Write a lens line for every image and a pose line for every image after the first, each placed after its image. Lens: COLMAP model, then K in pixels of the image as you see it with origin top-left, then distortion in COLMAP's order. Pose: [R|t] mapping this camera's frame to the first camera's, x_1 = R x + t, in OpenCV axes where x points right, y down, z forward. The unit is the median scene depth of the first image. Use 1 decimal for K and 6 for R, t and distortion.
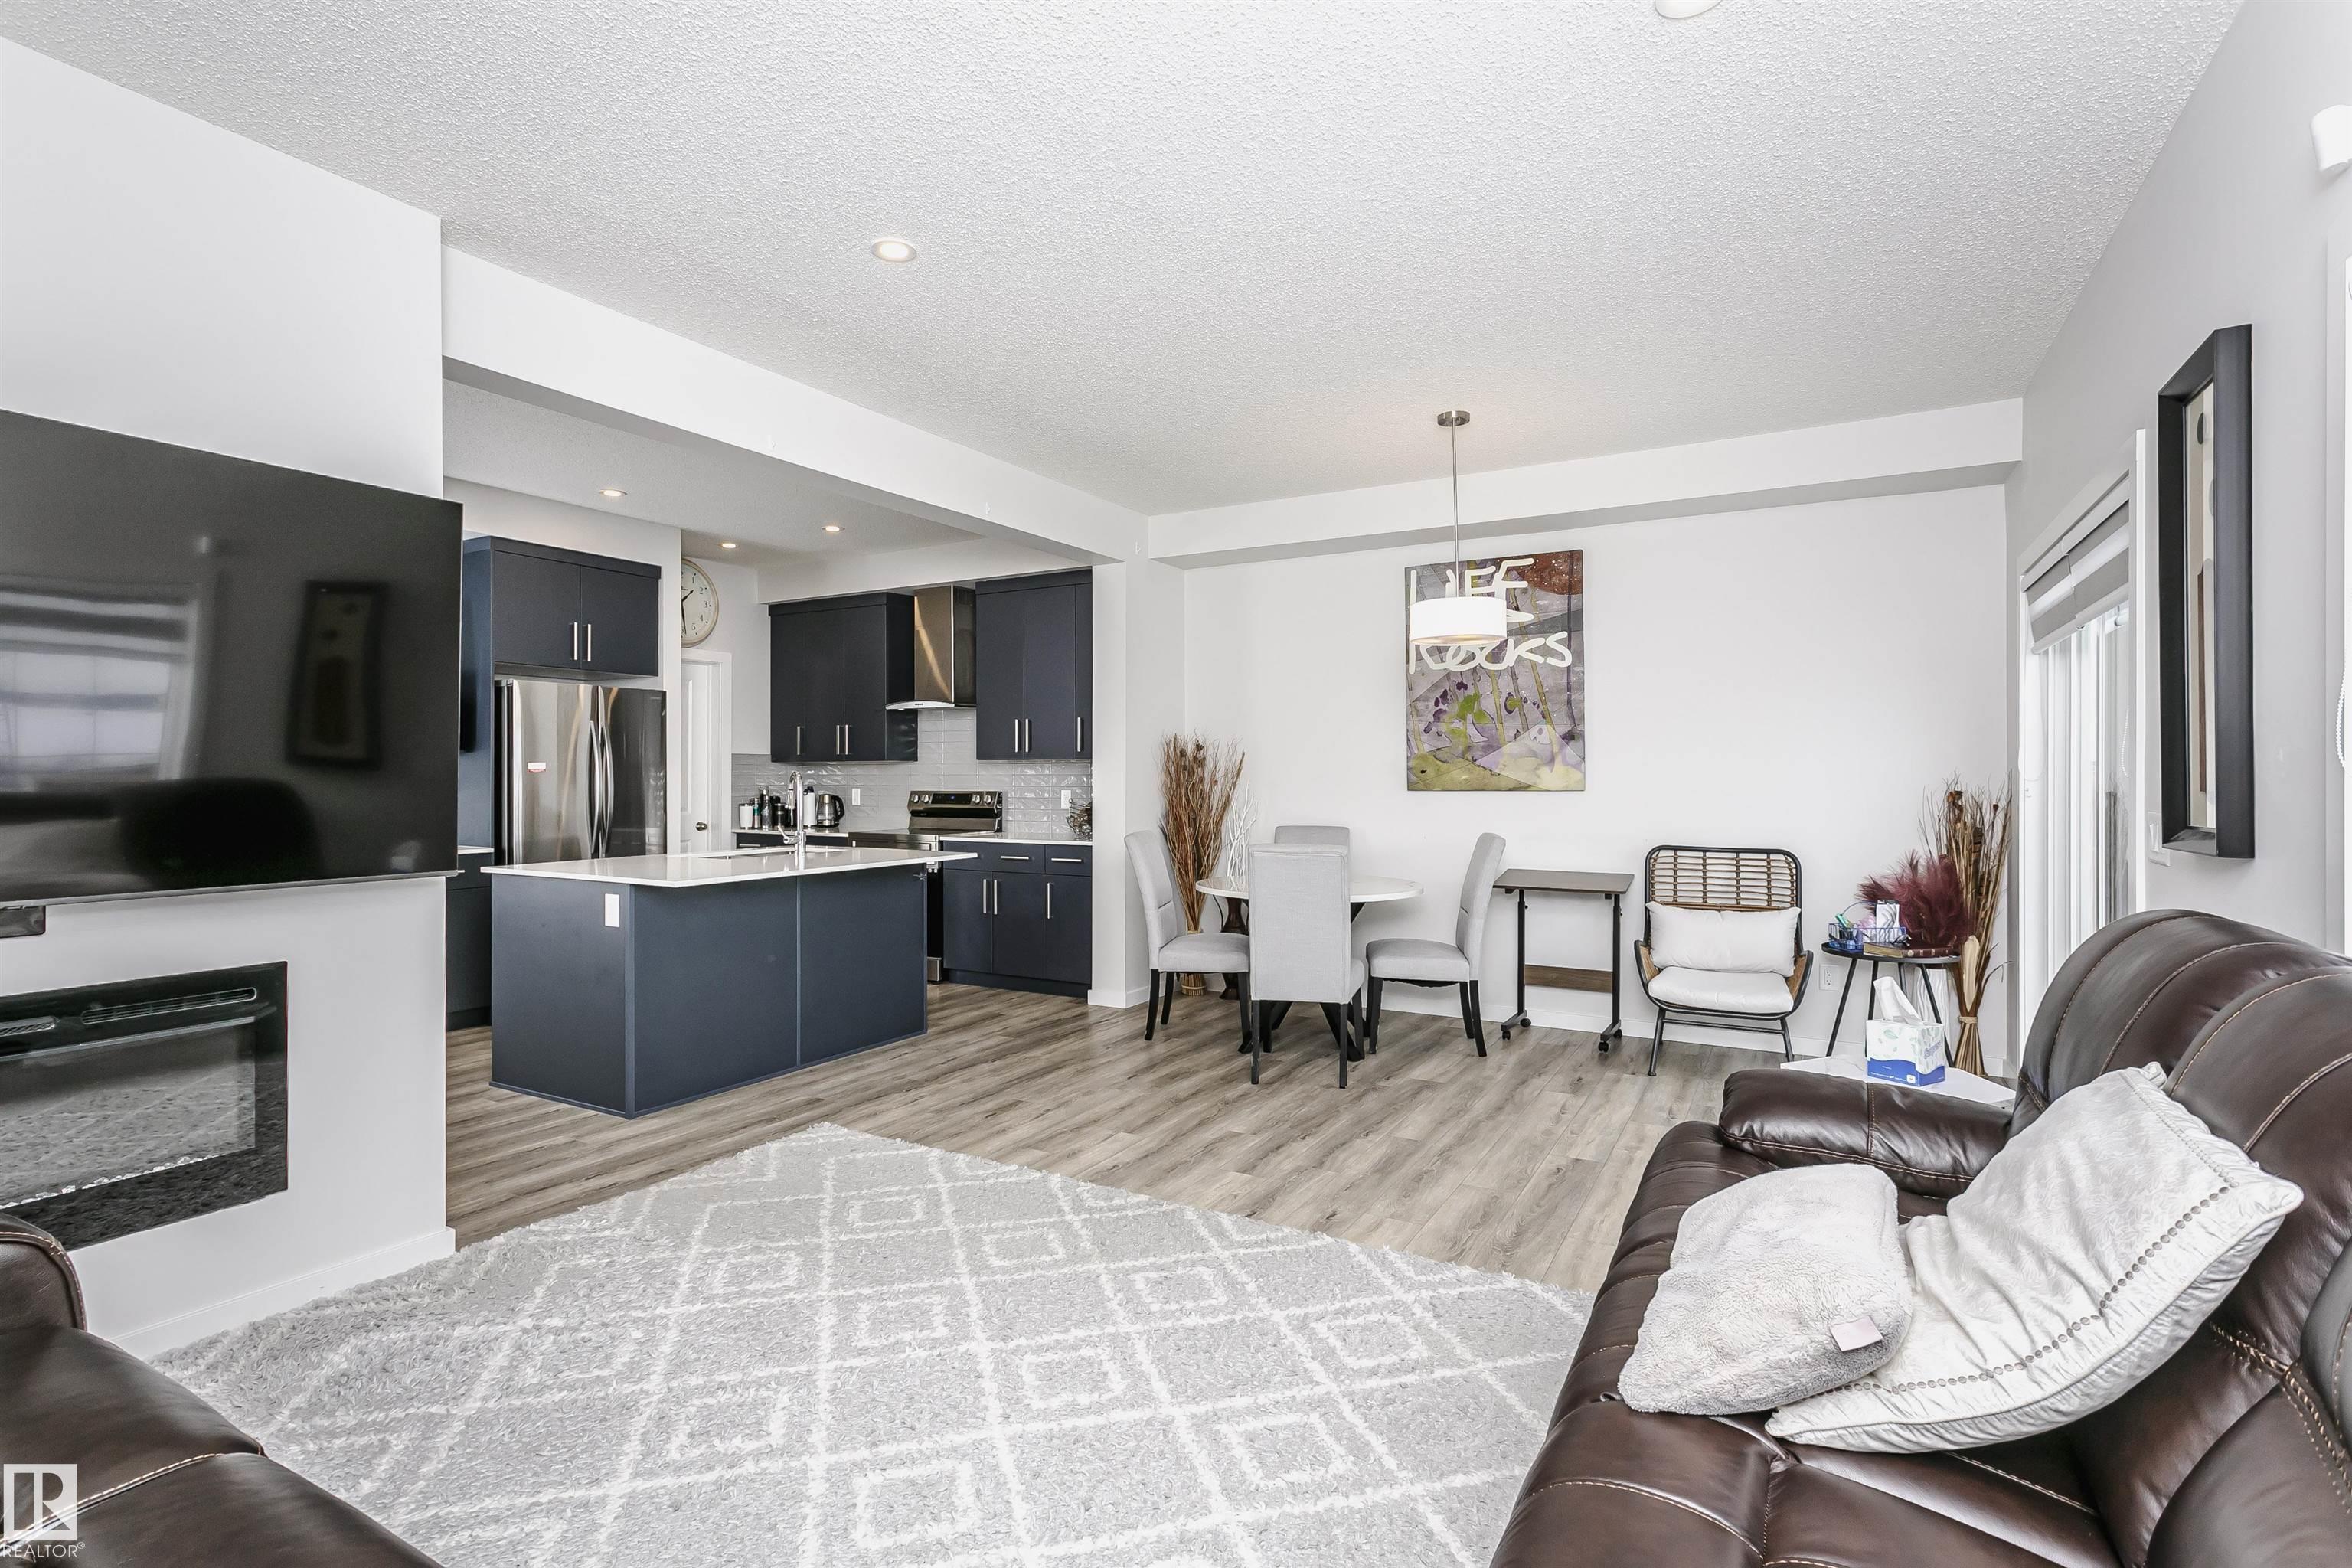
lens RADIAL K [[1136.1, 0, 1150.7], [0, 1136.1, 779.0], [0, 0, 1]] dist [0.005622, 0.001075]
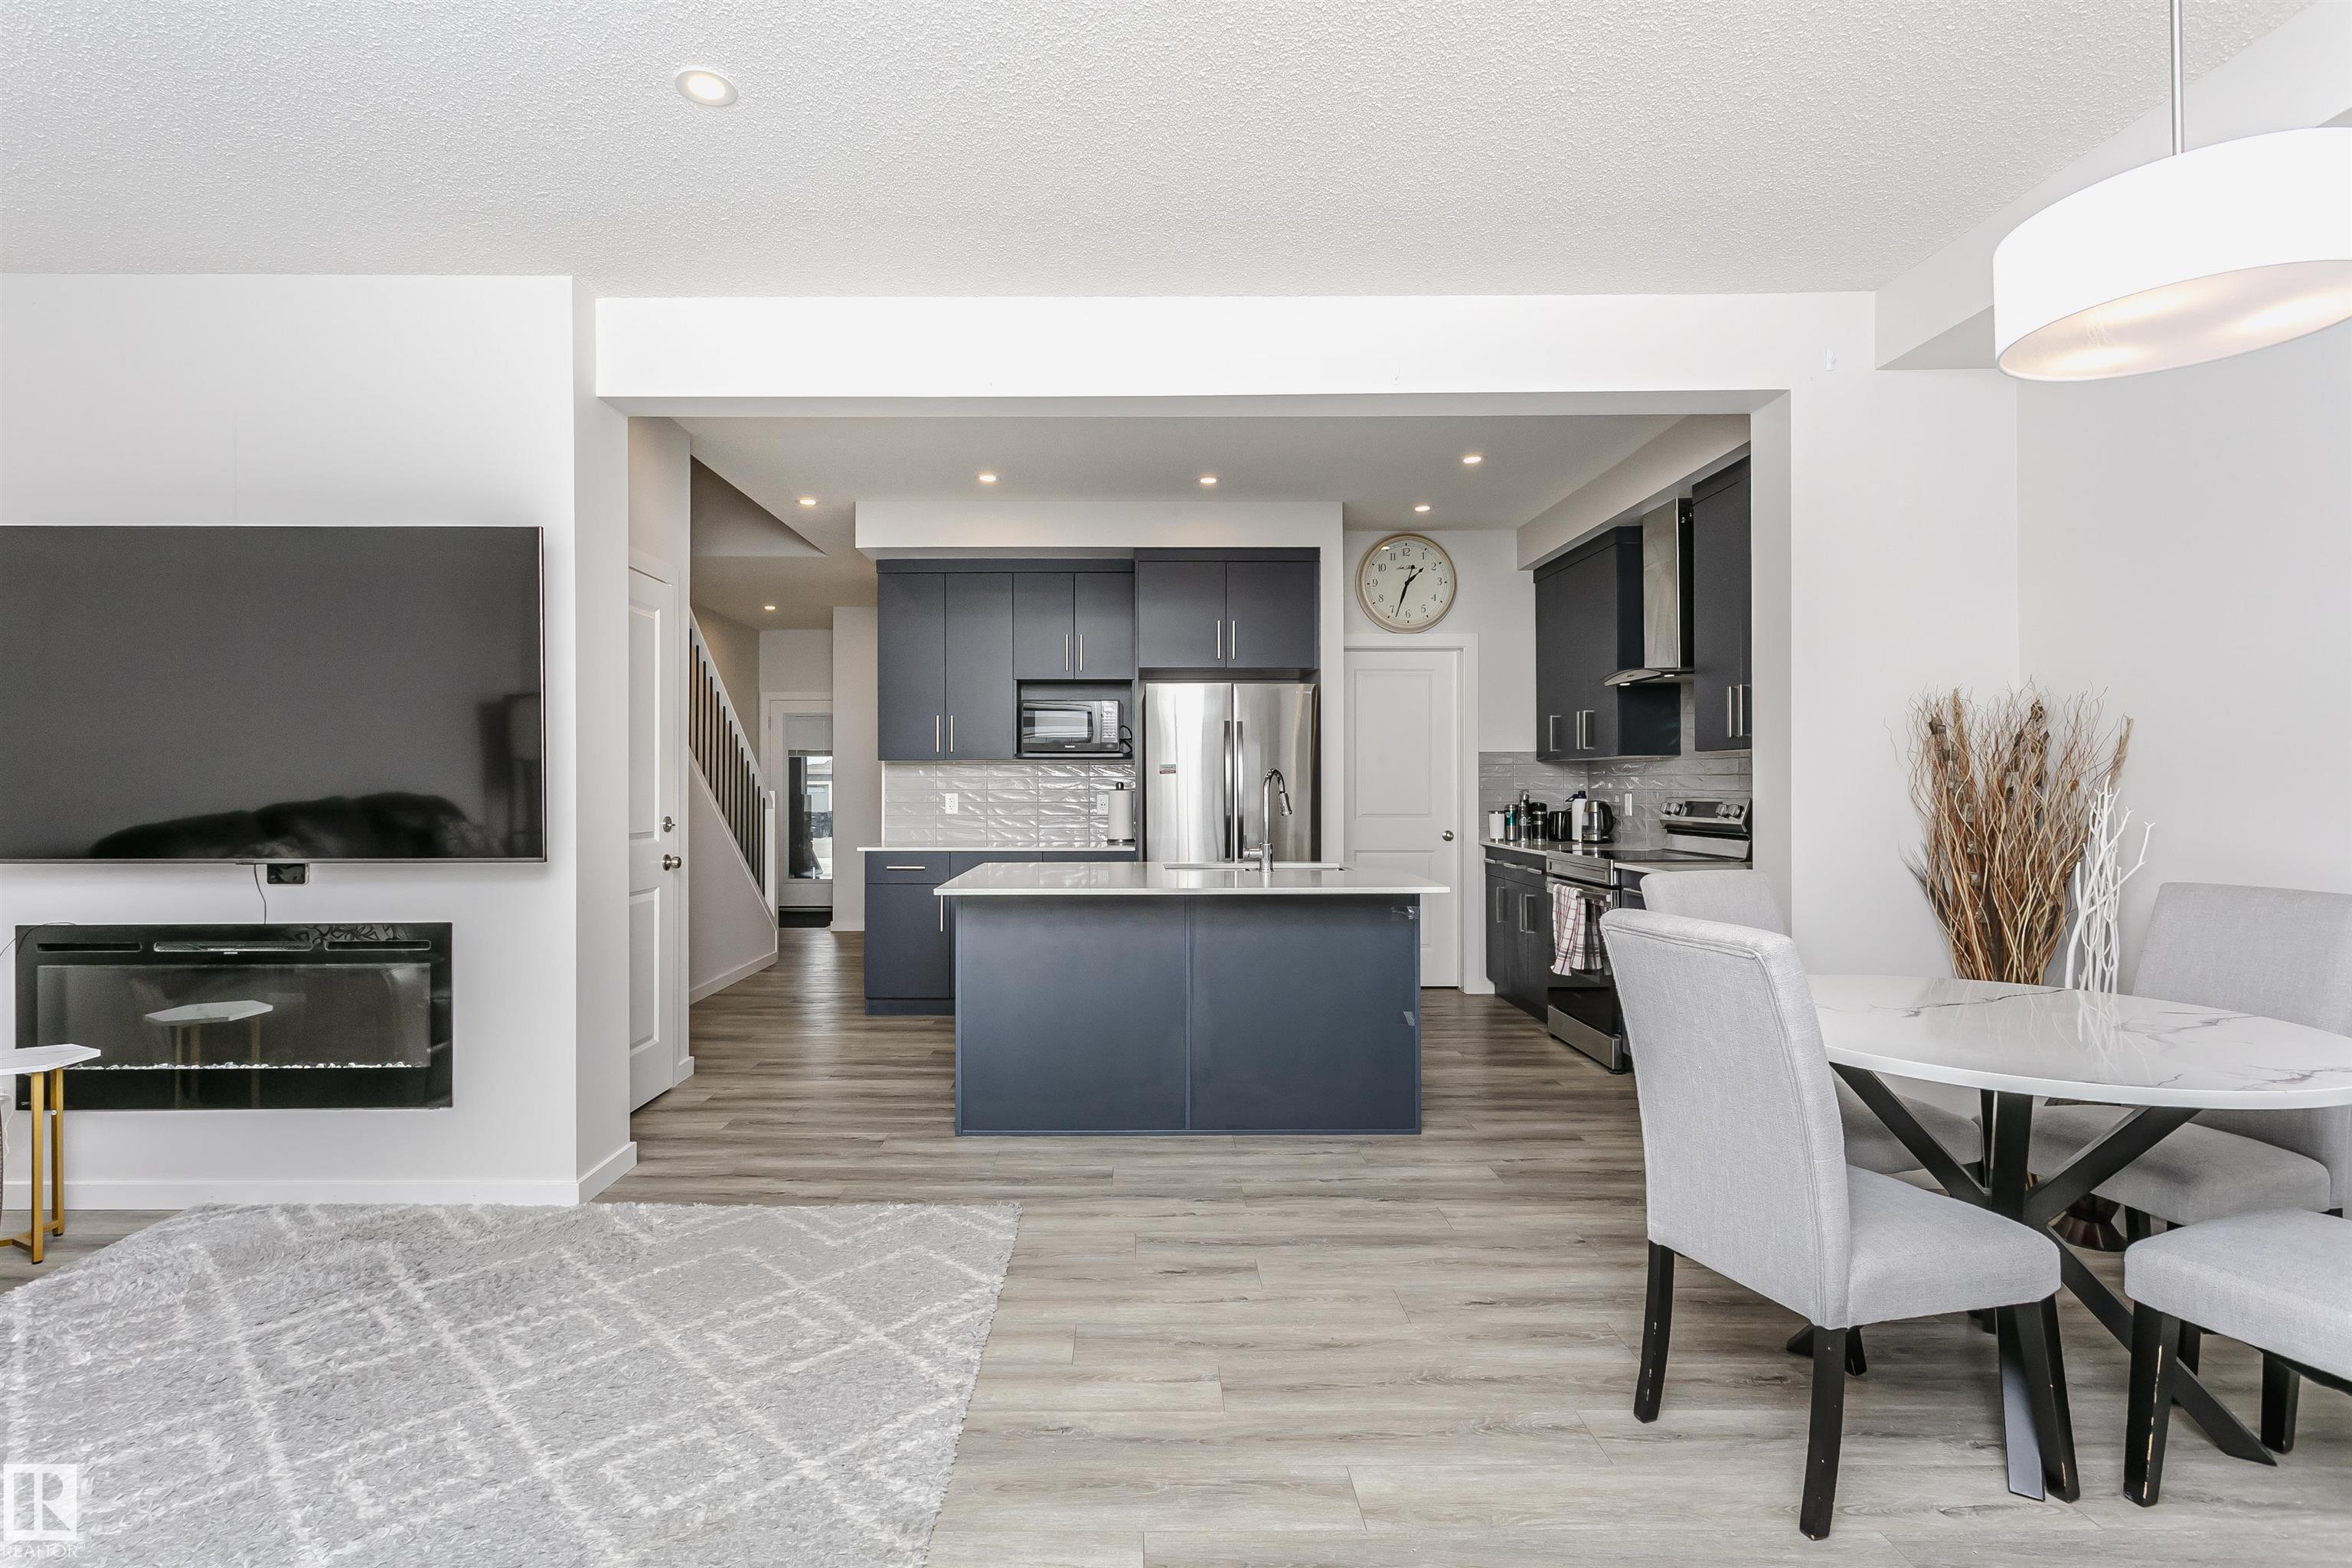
lens RADIAL K [[1136.1, 0, 1133.1], [0, 1136.1, 779.2], [0, 0, 1]] dist [0.005622, 0.001075]
pose [[0.503527, -0.006210, -0.863957, 0.275599], [0.000135, 0.999975, -0.007109, 0.004930], [0.863980, 0.003463, 0.503515, 0.406379]]
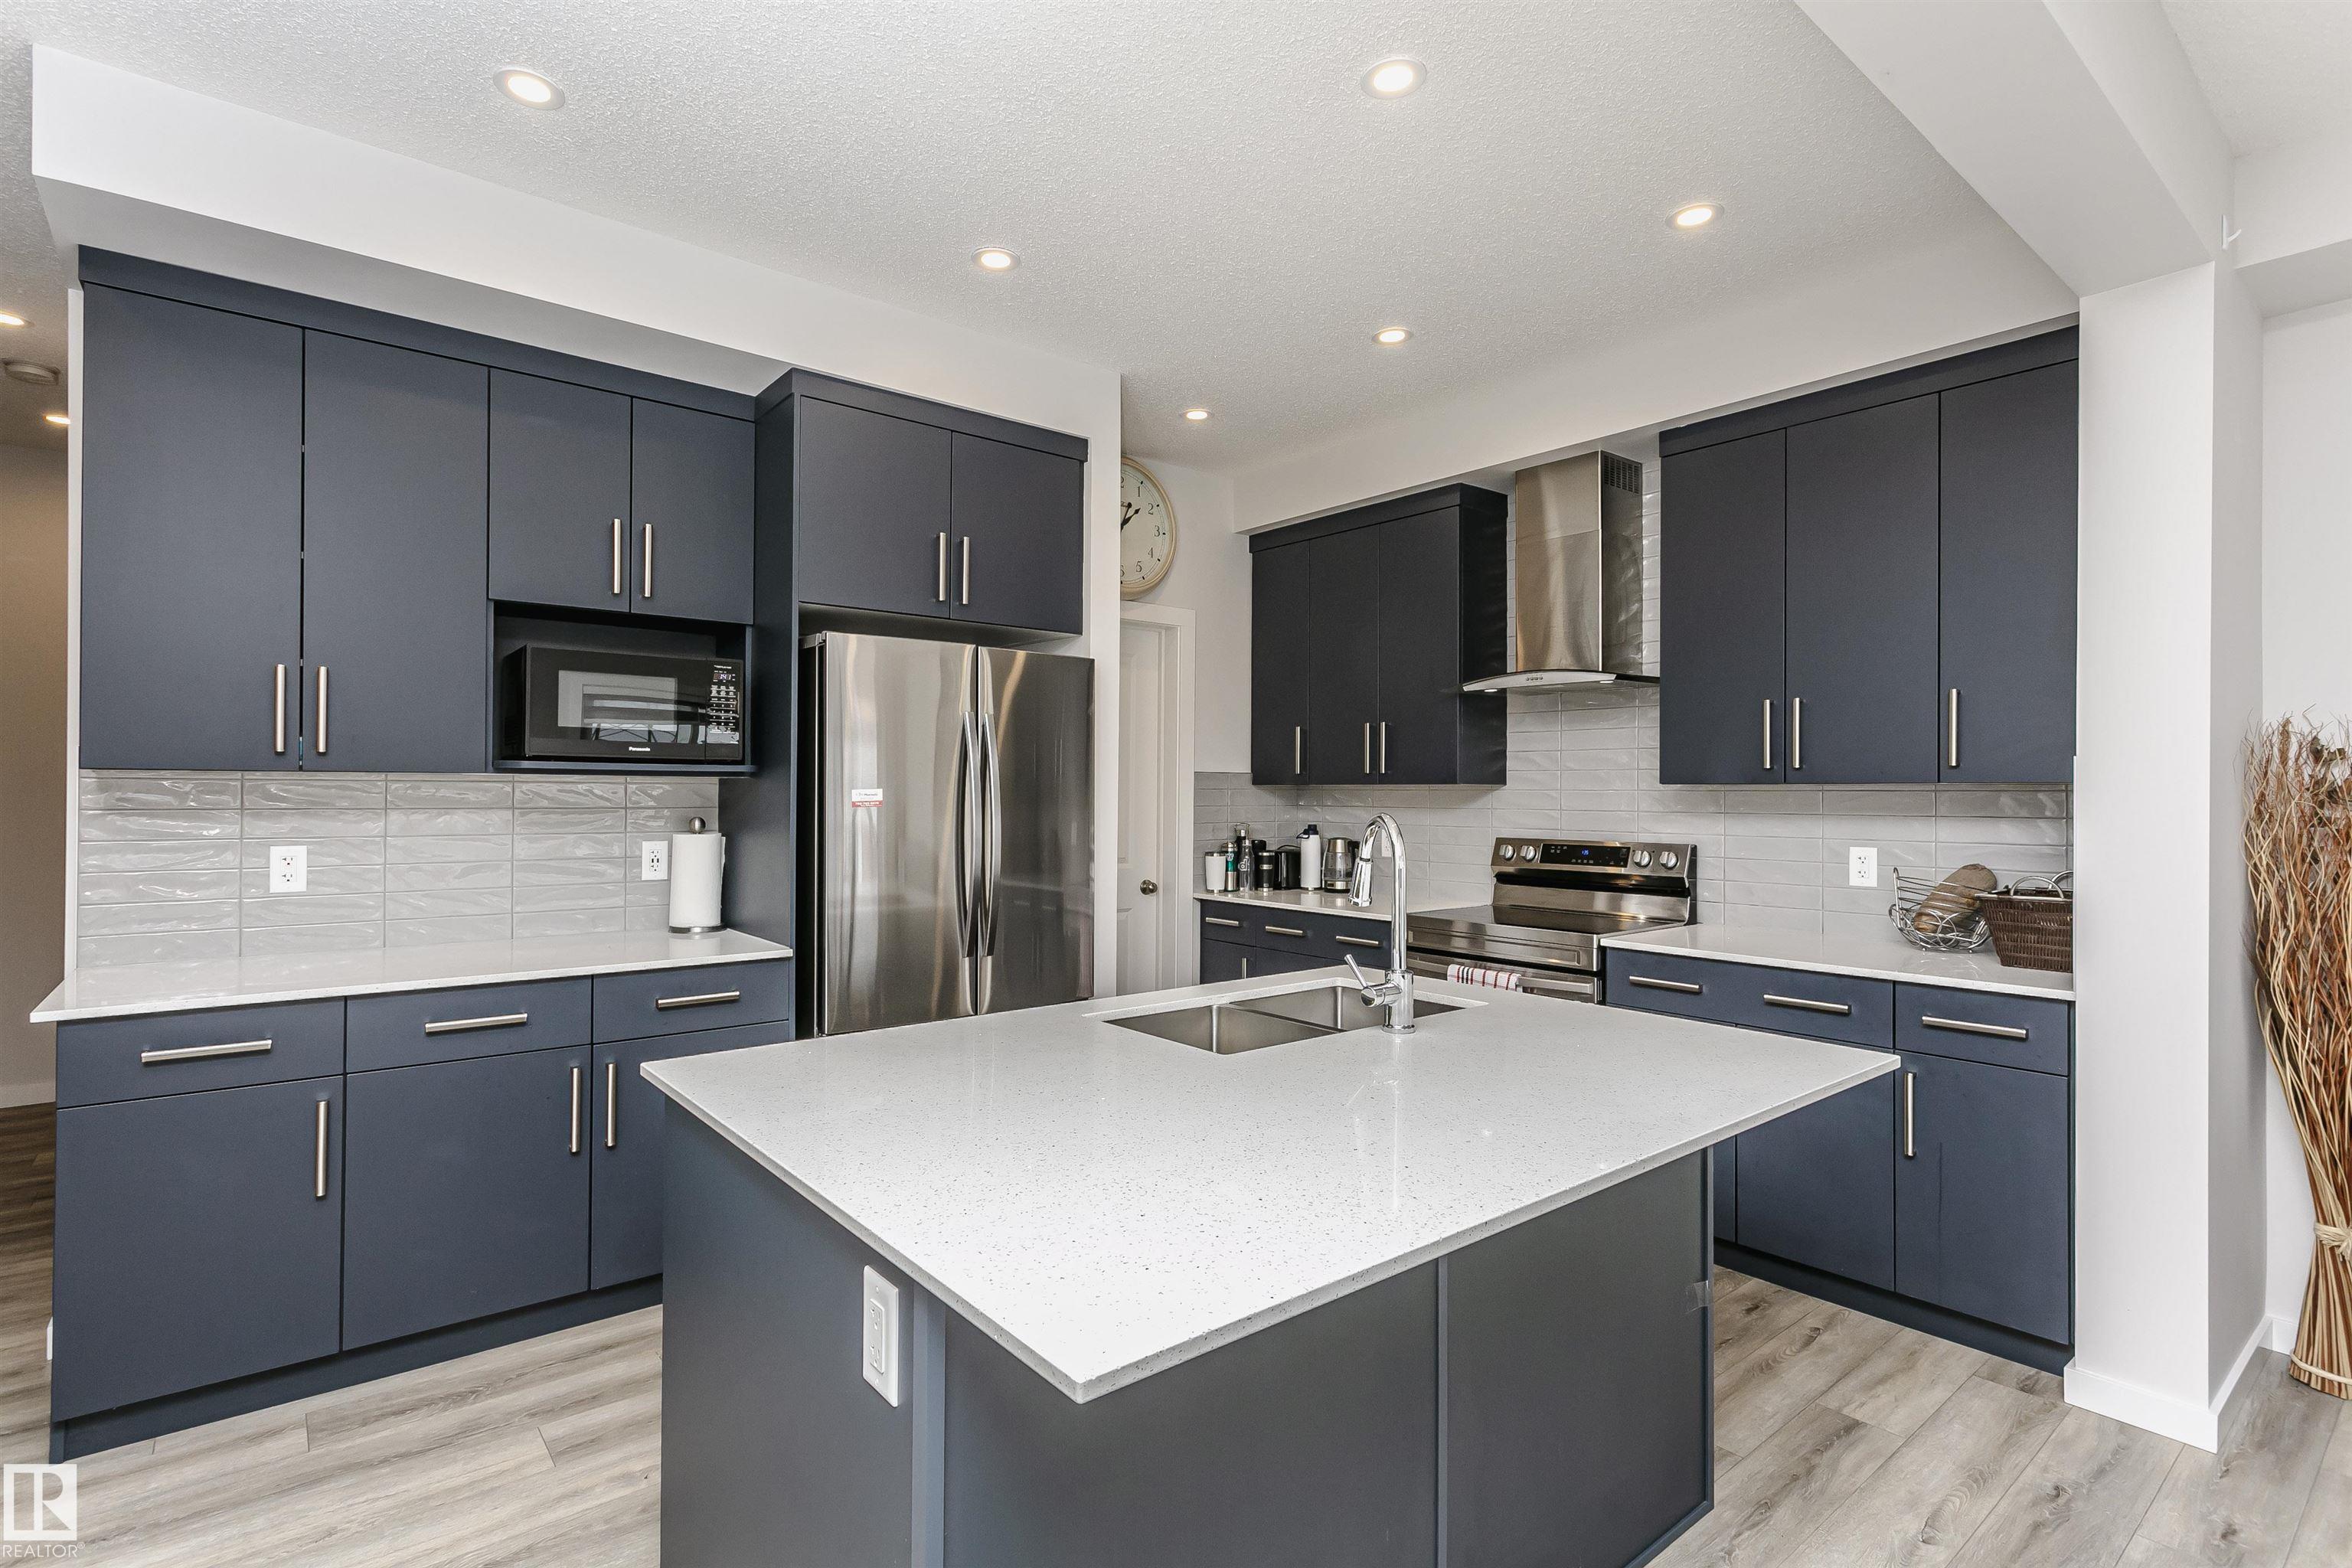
lens RADIAL K [[1136.1, 0, 1166.7], [0, 1136.1, 785.9], [0, 0, 1]] dist [0.005622, 0.001075]
pose [[0.938806, 0.002709, -0.344436, -0.196568], [-0.005788, 0.999952, -0.007912, -0.011116], [0.344398, 0.009421, 0.938776, 0.479245]]
